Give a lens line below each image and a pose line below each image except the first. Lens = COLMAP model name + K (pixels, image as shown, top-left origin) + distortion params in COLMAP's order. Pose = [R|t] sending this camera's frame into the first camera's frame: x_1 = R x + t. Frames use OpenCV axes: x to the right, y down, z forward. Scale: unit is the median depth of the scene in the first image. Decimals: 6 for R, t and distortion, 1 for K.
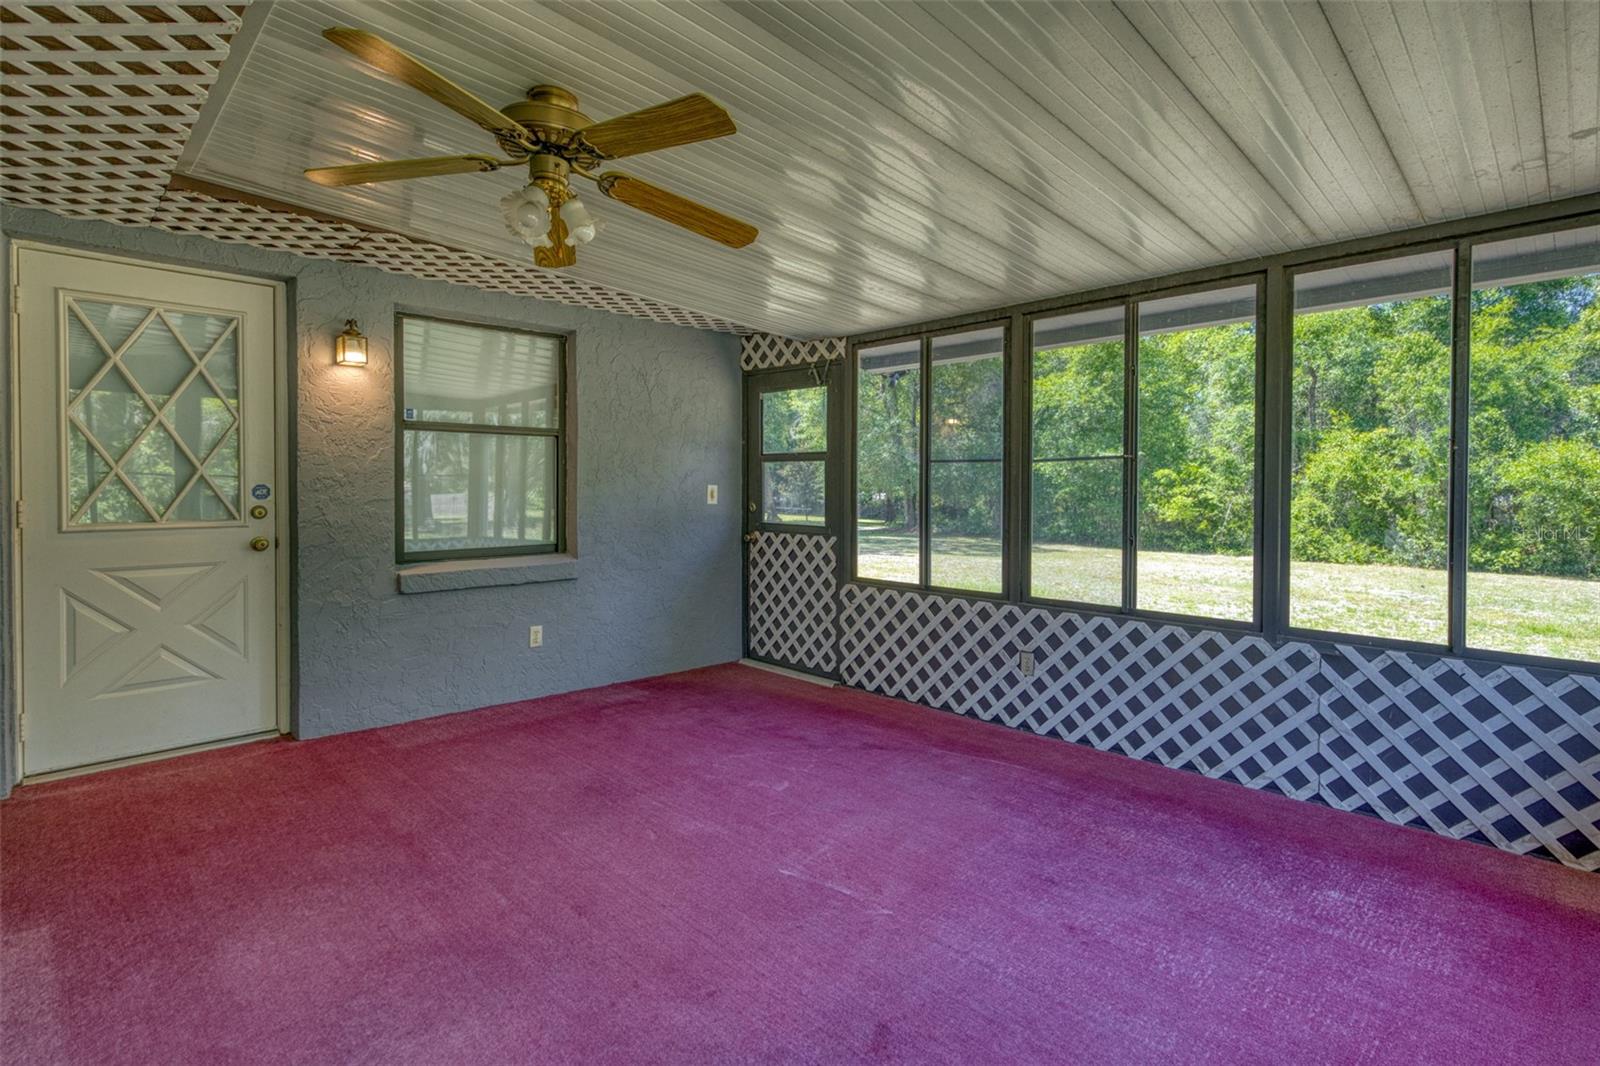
lens RADIAL K [[771.8, 0, 787.9], [0, 771.8, 506.5], [0, 0, 1]] dist [0.006410, -0.000988]
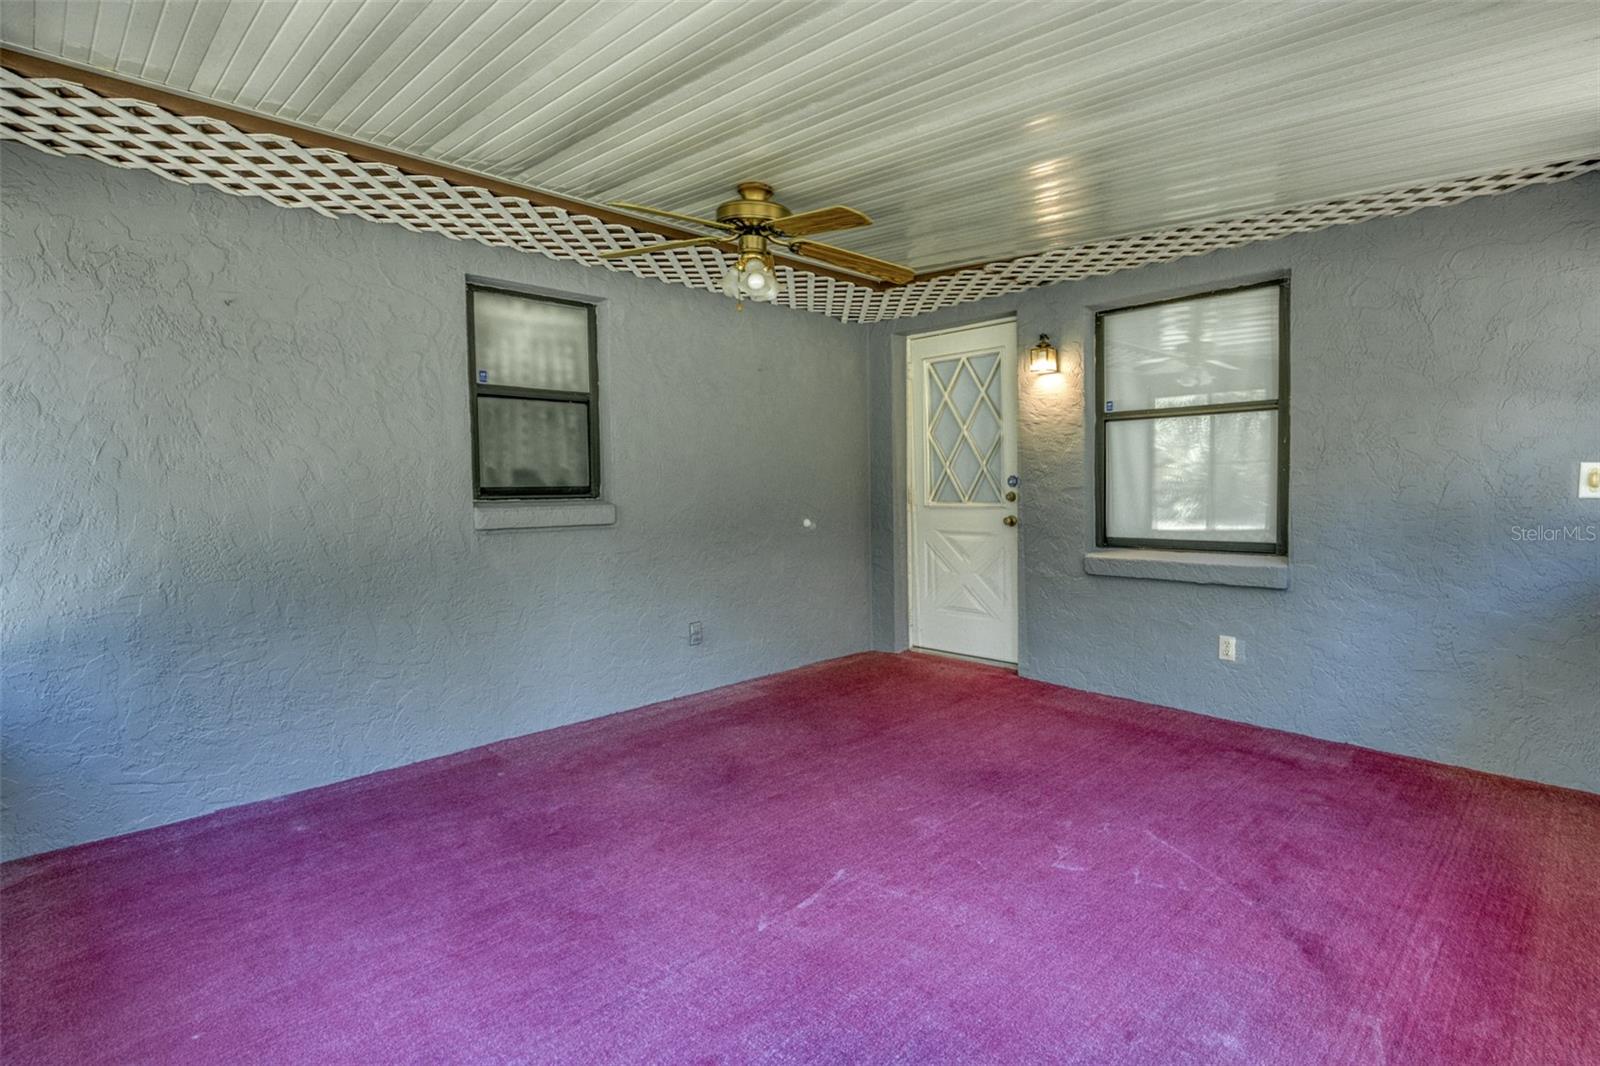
lens RADIAL K [[771.8, 0, 798.5], [0, 771.8, 535.8], [0, 0, 1]] dist [0.006410, -0.000988]
pose [[0.009512, 0.064483, -0.997873, 0.656506], [-0.012067, 0.997853, 0.064366, -0.006957], [0.999882, 0.011429, 0.010270, 0.653845]]
